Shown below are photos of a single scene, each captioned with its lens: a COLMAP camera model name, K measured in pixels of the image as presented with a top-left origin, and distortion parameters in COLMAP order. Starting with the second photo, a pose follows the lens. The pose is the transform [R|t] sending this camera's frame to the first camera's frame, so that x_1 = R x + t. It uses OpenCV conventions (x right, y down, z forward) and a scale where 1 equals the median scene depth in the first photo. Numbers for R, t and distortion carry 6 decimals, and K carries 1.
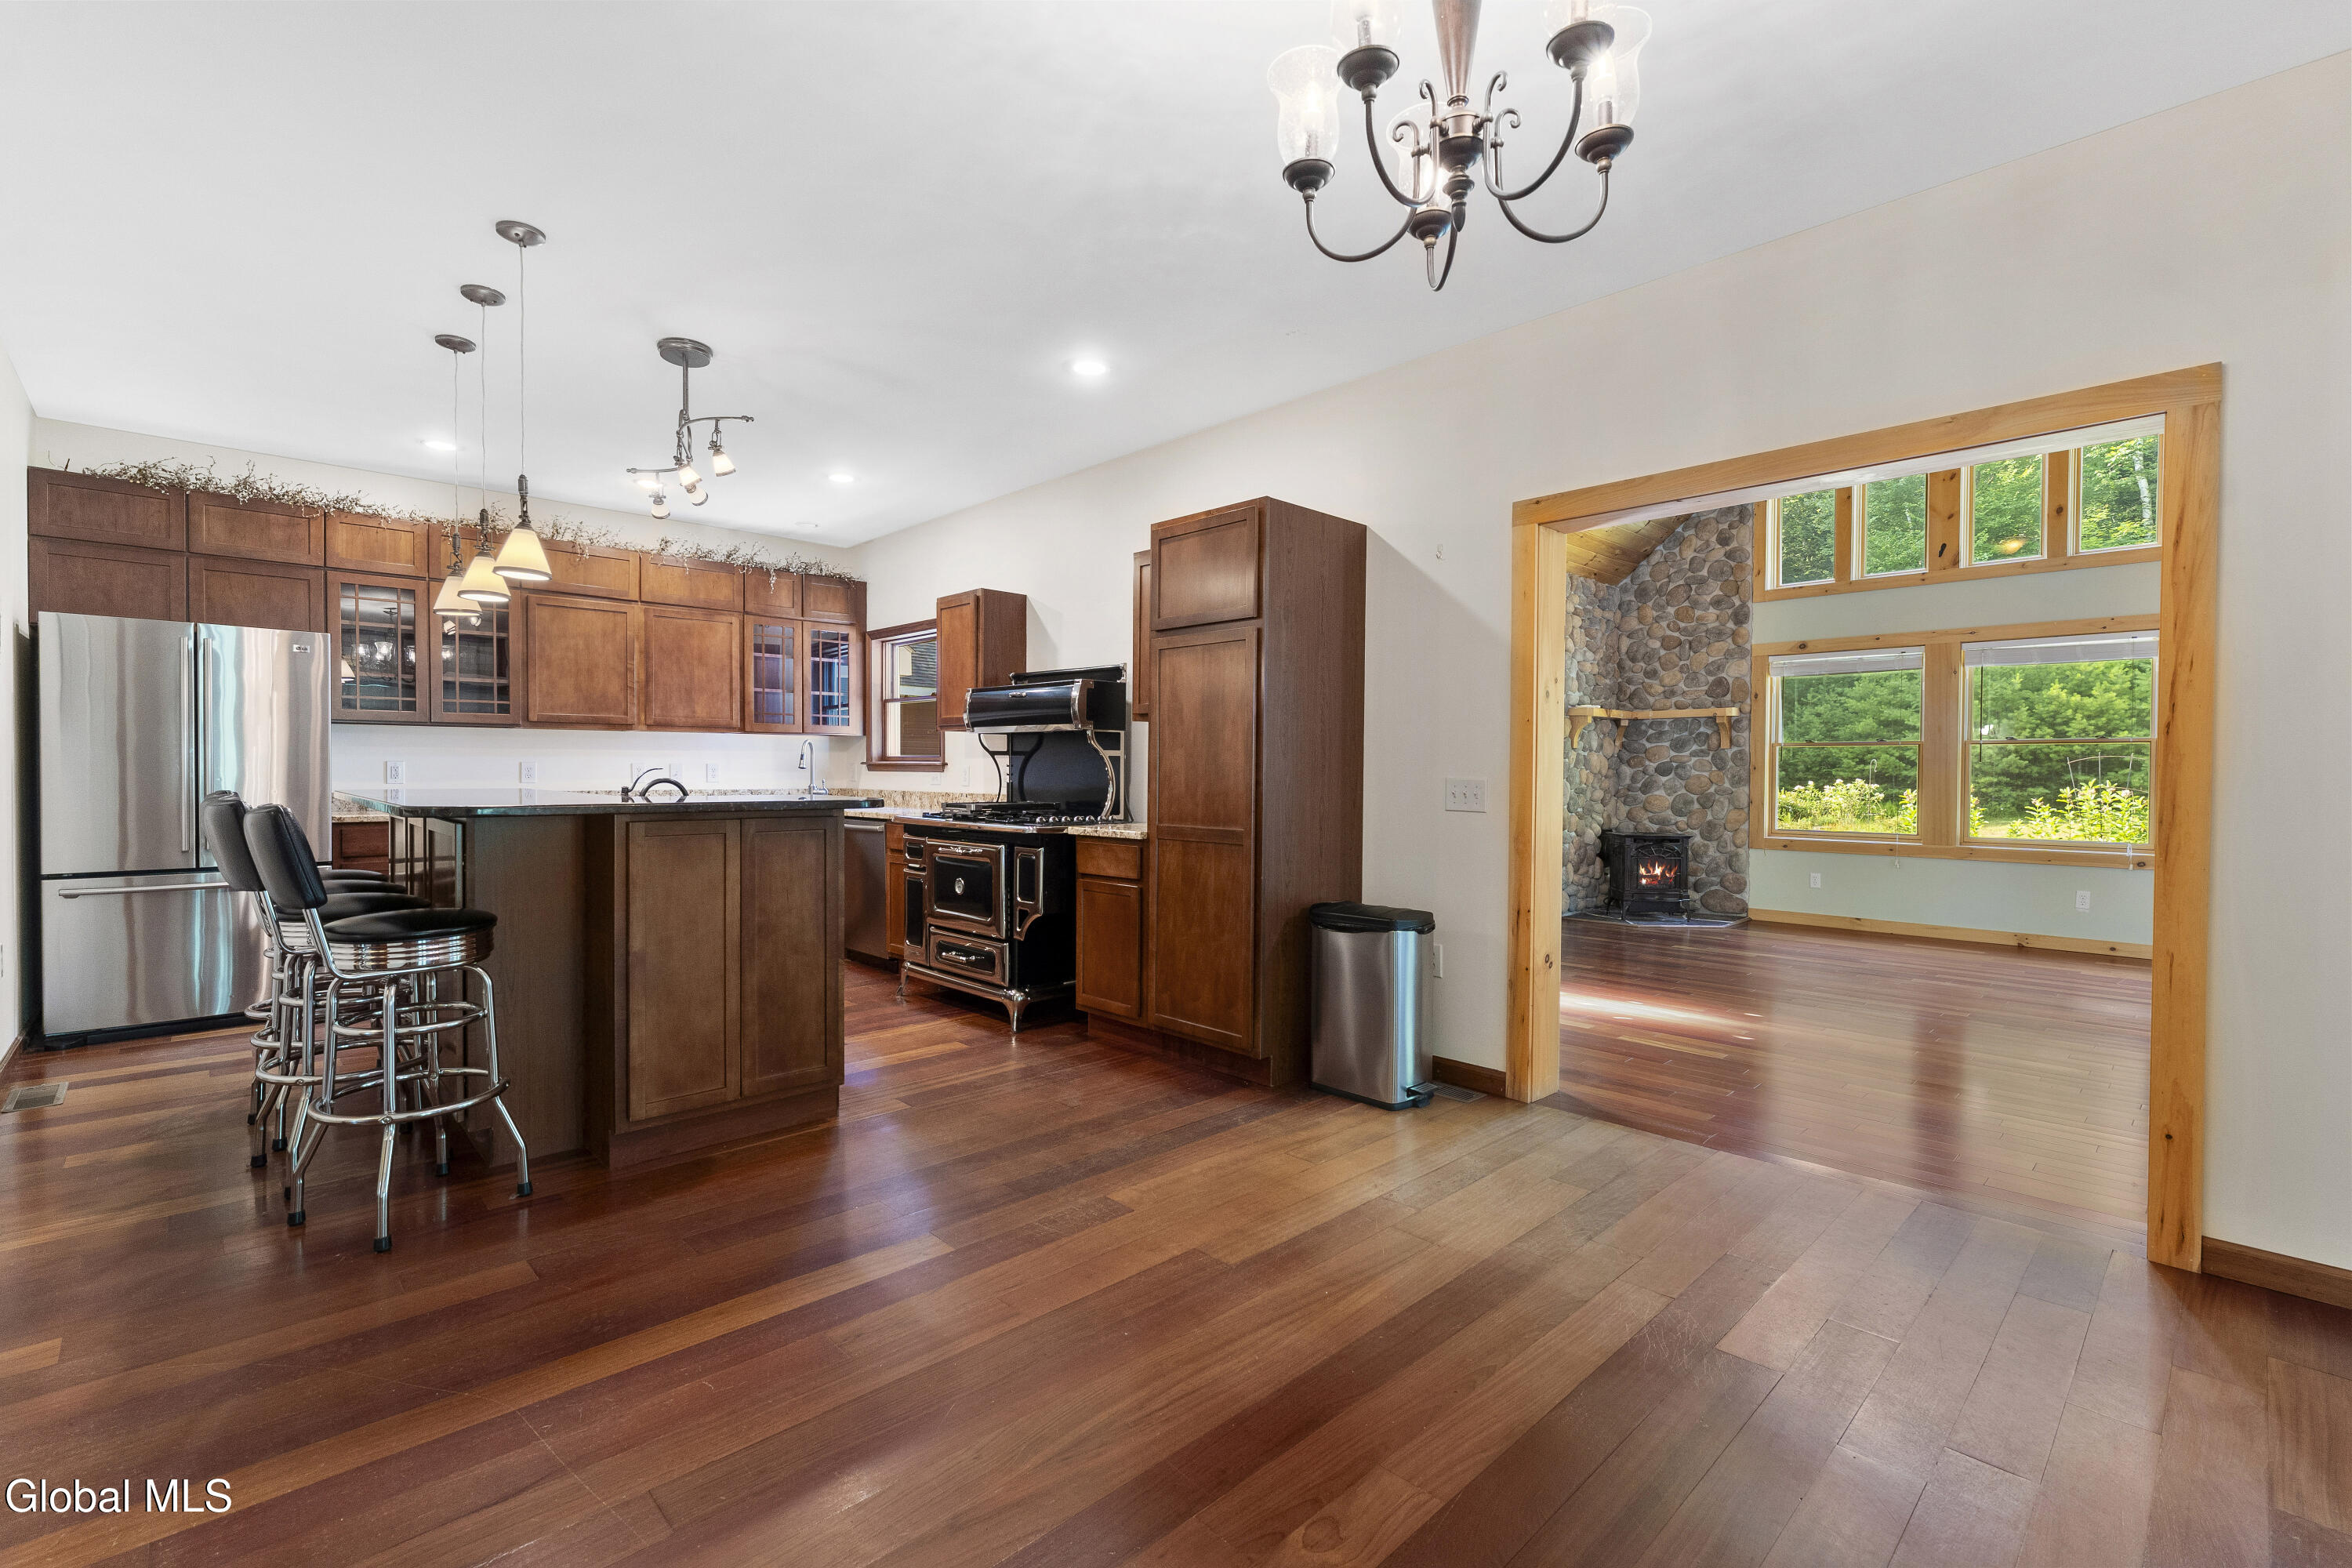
lens RADIAL K [[1034.7, 0, 1176.0], [0, 1034.7, 784.0], [0, 0, 1]] dist [-0.000150, -0.000018]
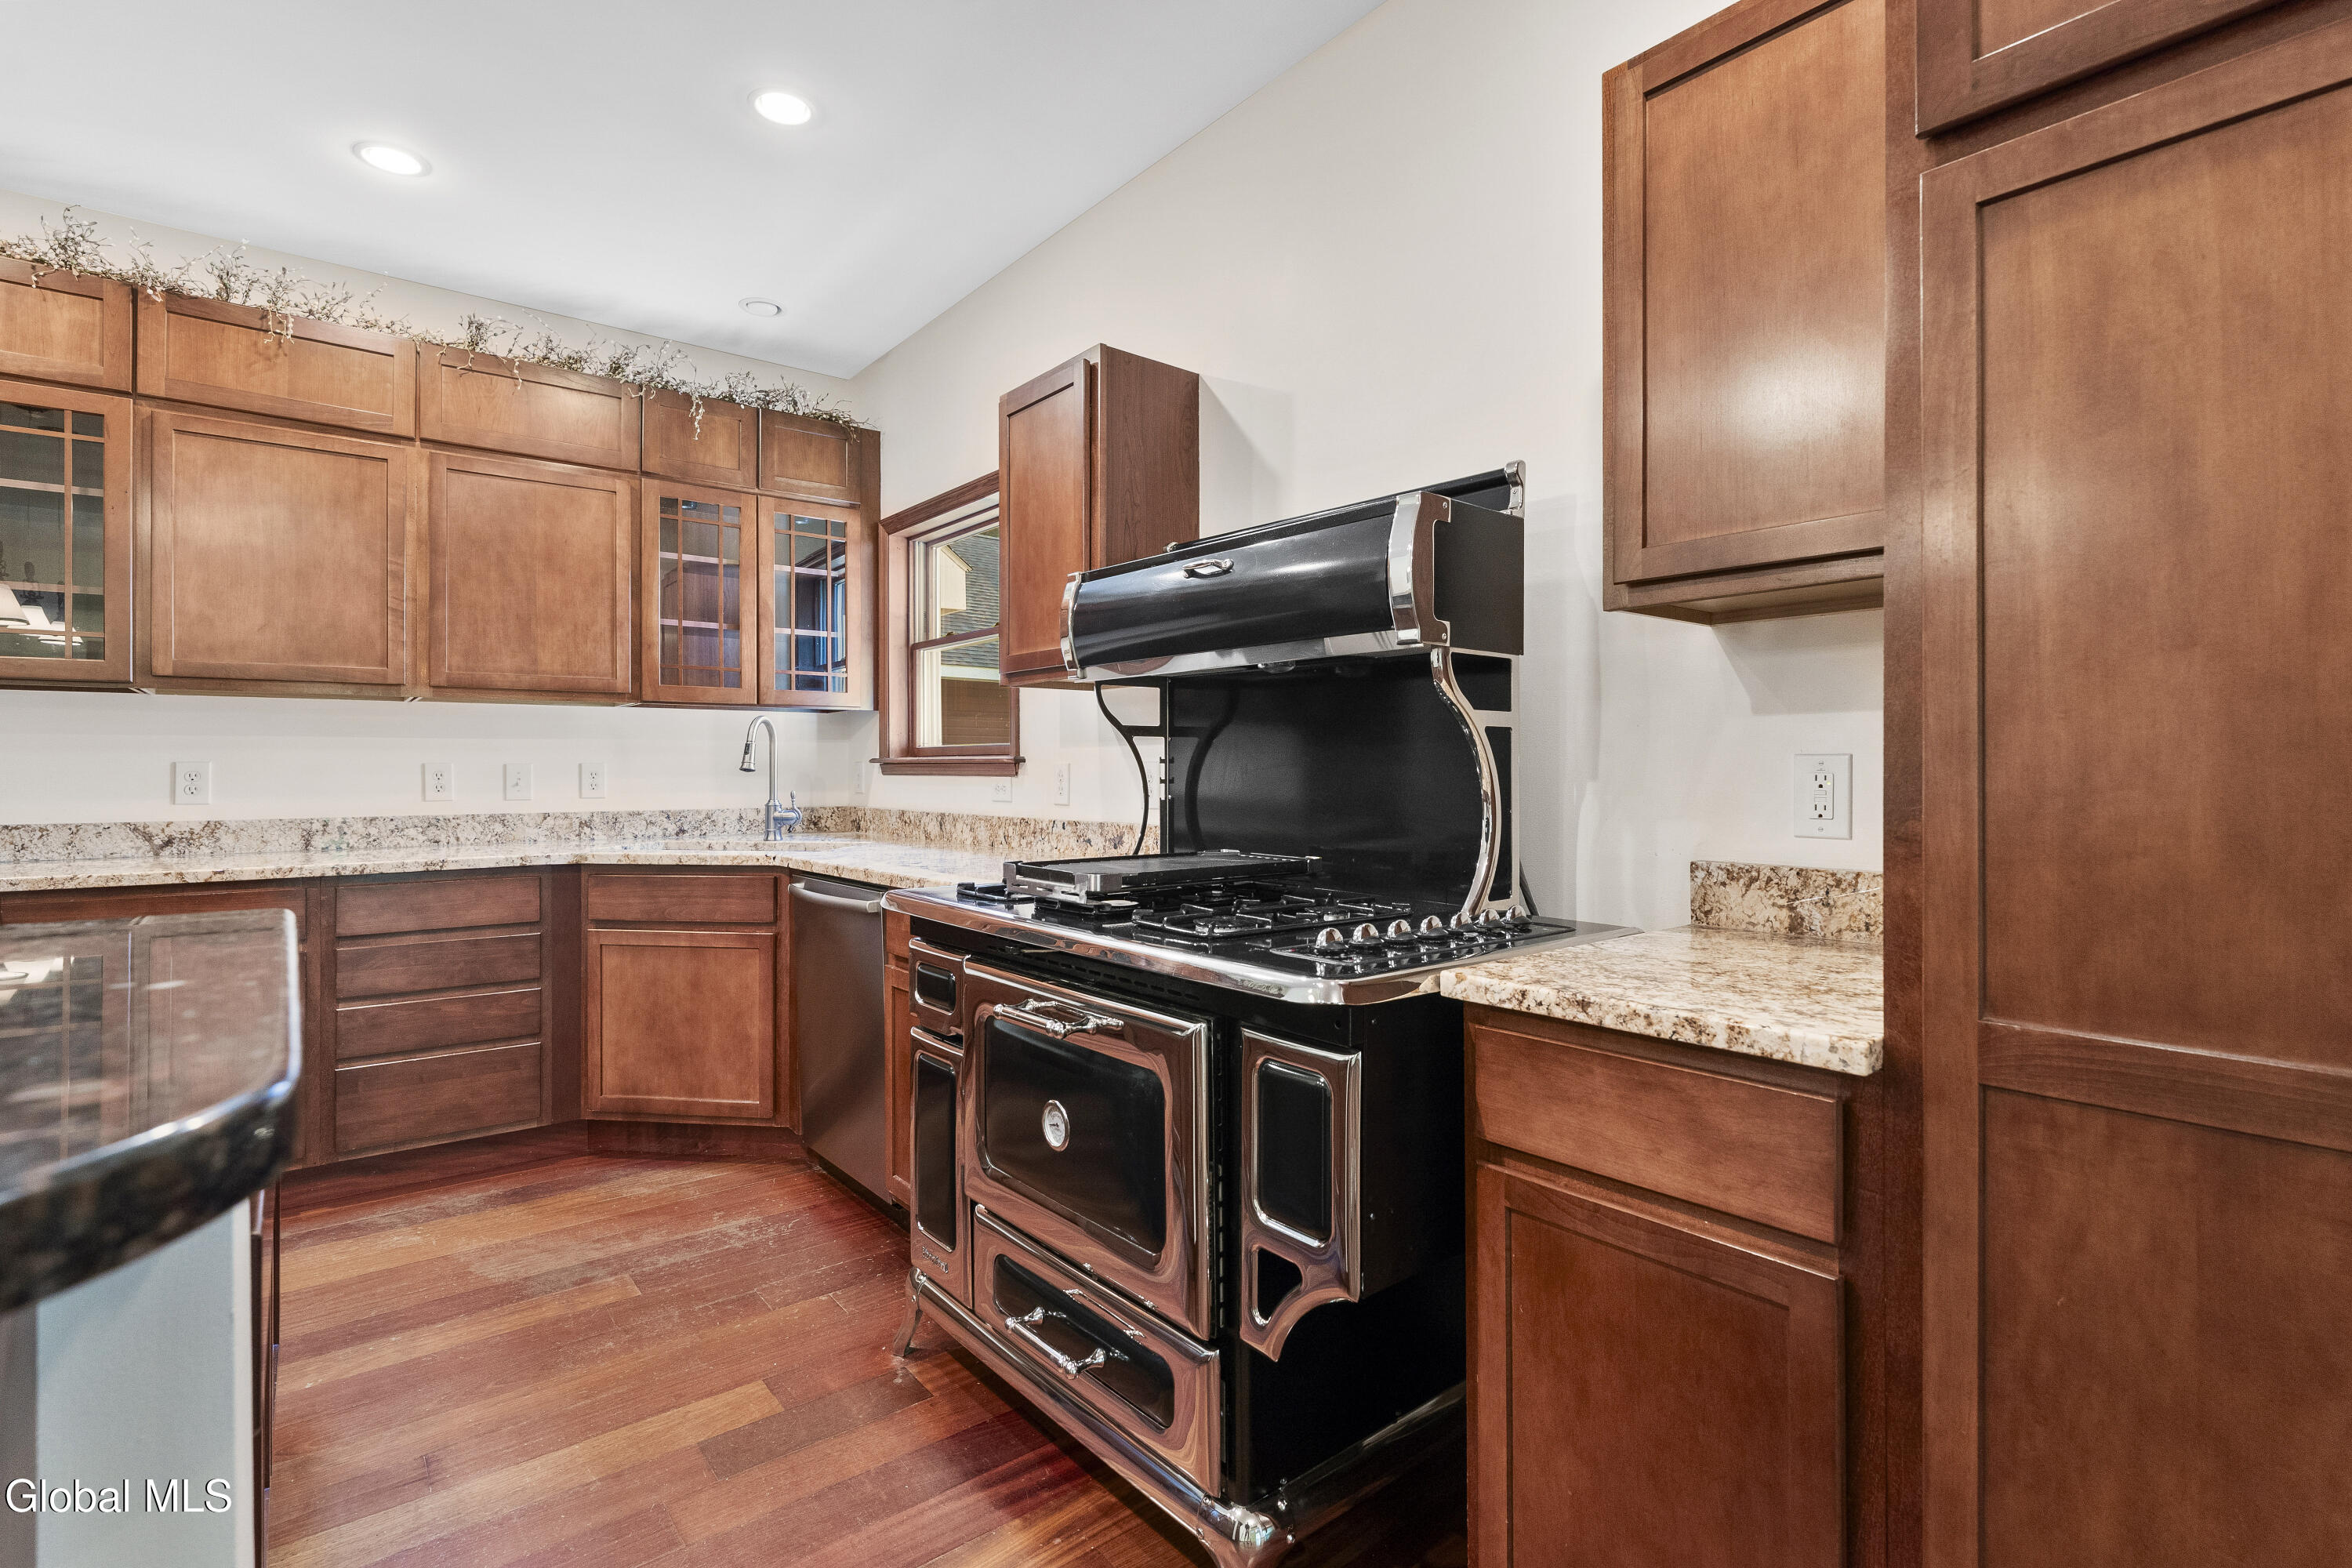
lens RADIAL K [[1104.2, 0, 1176.0], [0, 1104.2, 784.0], [0, 0, 1]] dist [-0.000366, -0.000055]
pose [[0.996087, -0.006731, -0.088120, -0.129247], [0.006618, 0.999977, -0.001575, -0.008280], [0.088129, 0.000986, 0.996109, 0.605000]]
